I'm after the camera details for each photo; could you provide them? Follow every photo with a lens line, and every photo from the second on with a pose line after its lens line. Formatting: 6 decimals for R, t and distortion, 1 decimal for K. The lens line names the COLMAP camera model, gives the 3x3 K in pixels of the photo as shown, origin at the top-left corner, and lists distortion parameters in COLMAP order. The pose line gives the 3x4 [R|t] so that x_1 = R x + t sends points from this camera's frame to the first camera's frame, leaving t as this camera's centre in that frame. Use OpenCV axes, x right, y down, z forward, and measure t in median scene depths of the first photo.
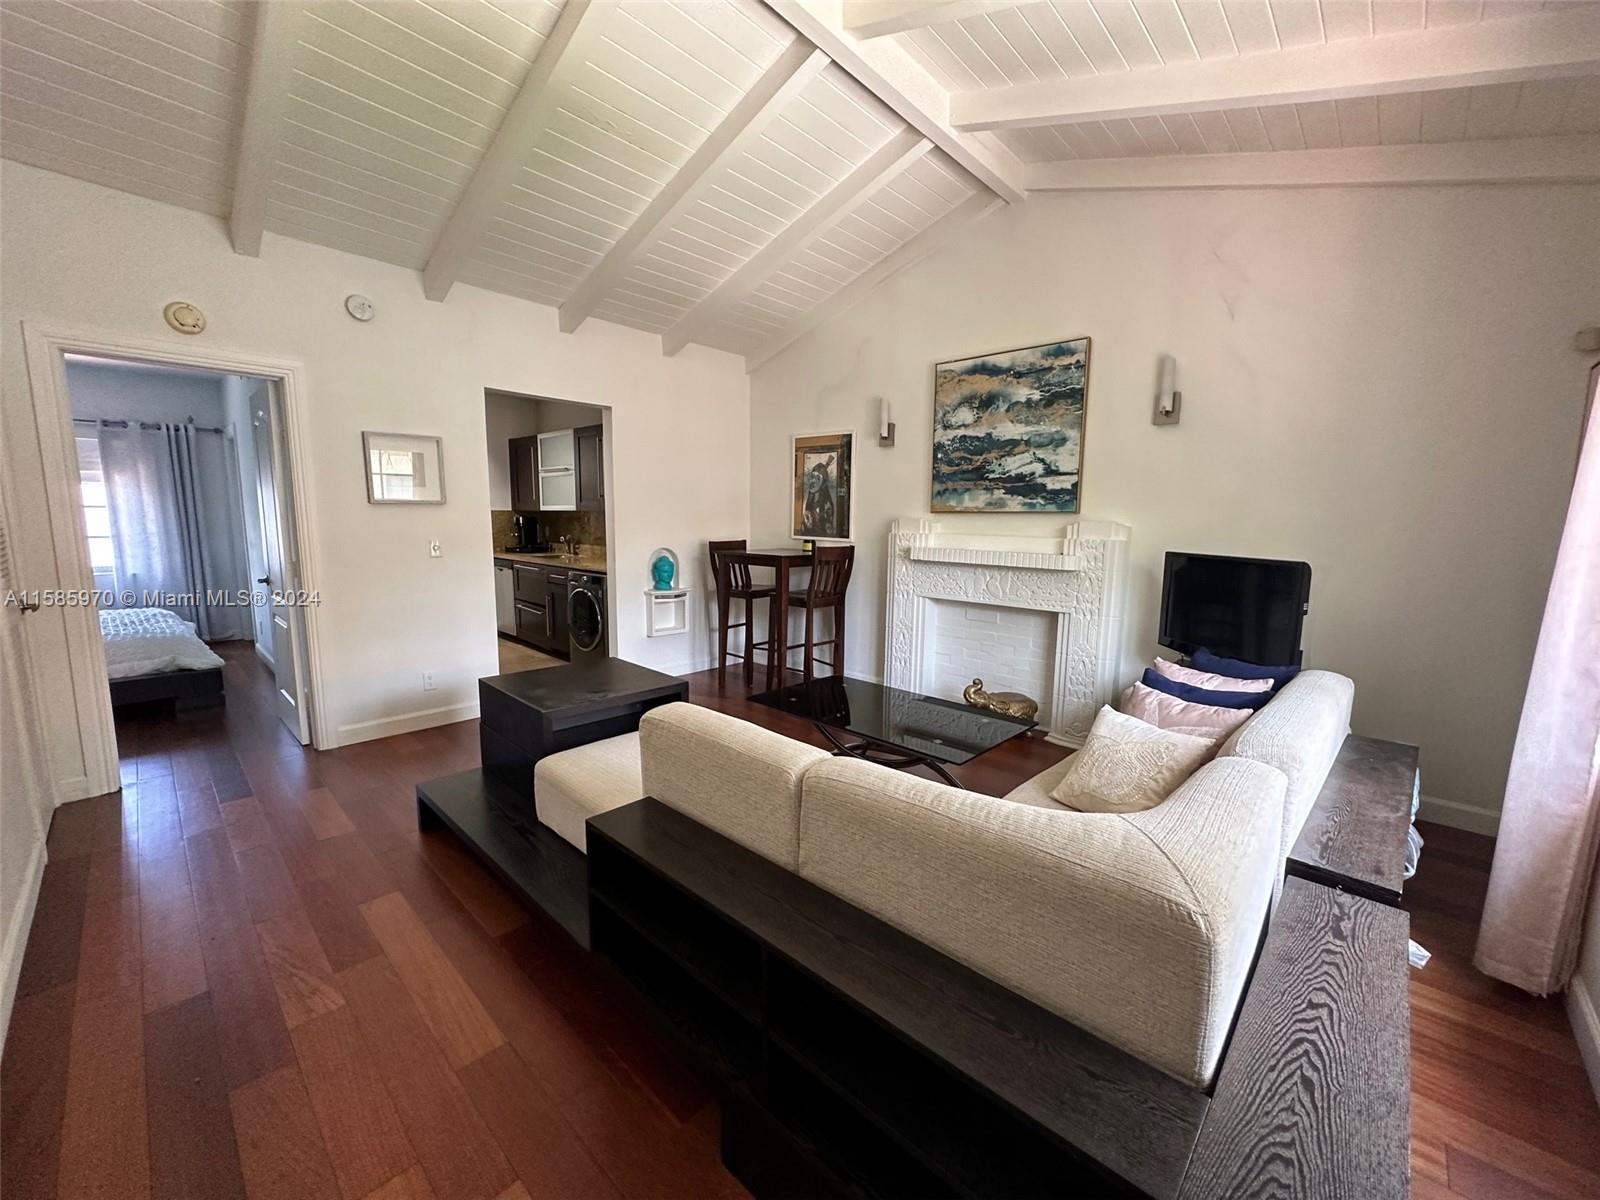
lens RADIAL K [[636.0, 0, 800.0], [0, 636.0, 600.0], [0, 0, 1]] dist [0.000366, 0.000091]
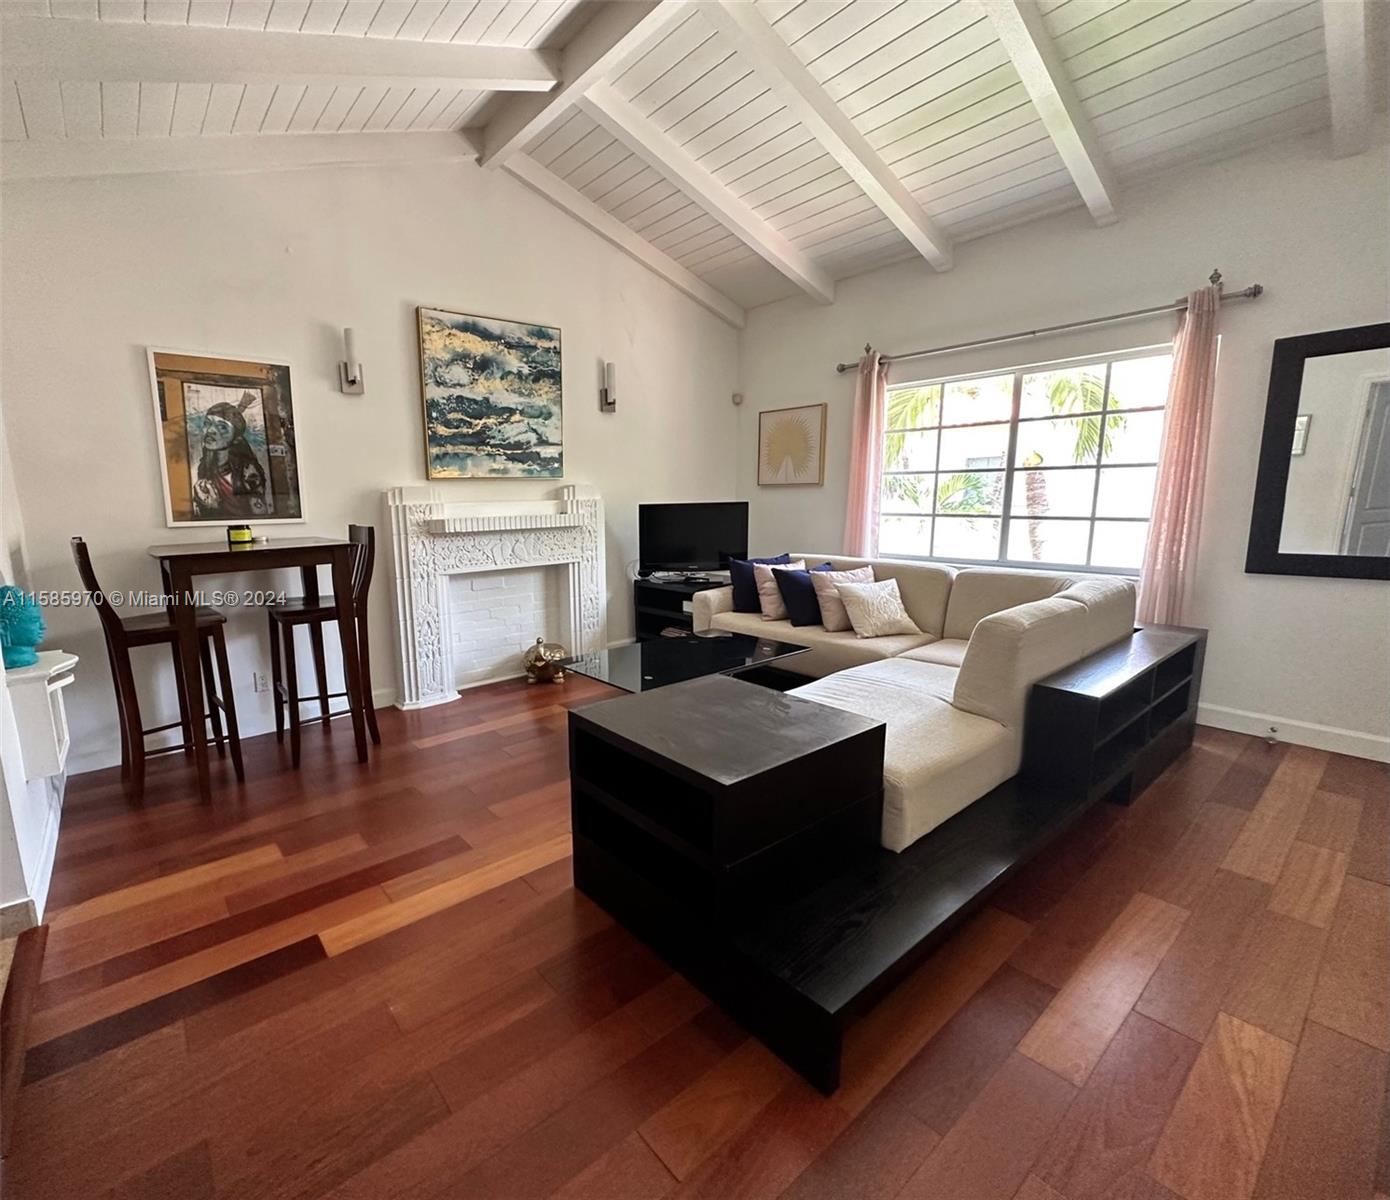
lens RADIAL K [[657.8, 0, 695.0], [0, 657.8, 600.0], [0, 0, 1]] dist [-0.001698, -0.000273]
pose [[0.096021, -0.192614, 0.976565, -0.728433], [0.138495, 0.974141, 0.178519, -0.093693], [-0.985697, 0.118107, 0.120214, 0.594204]]
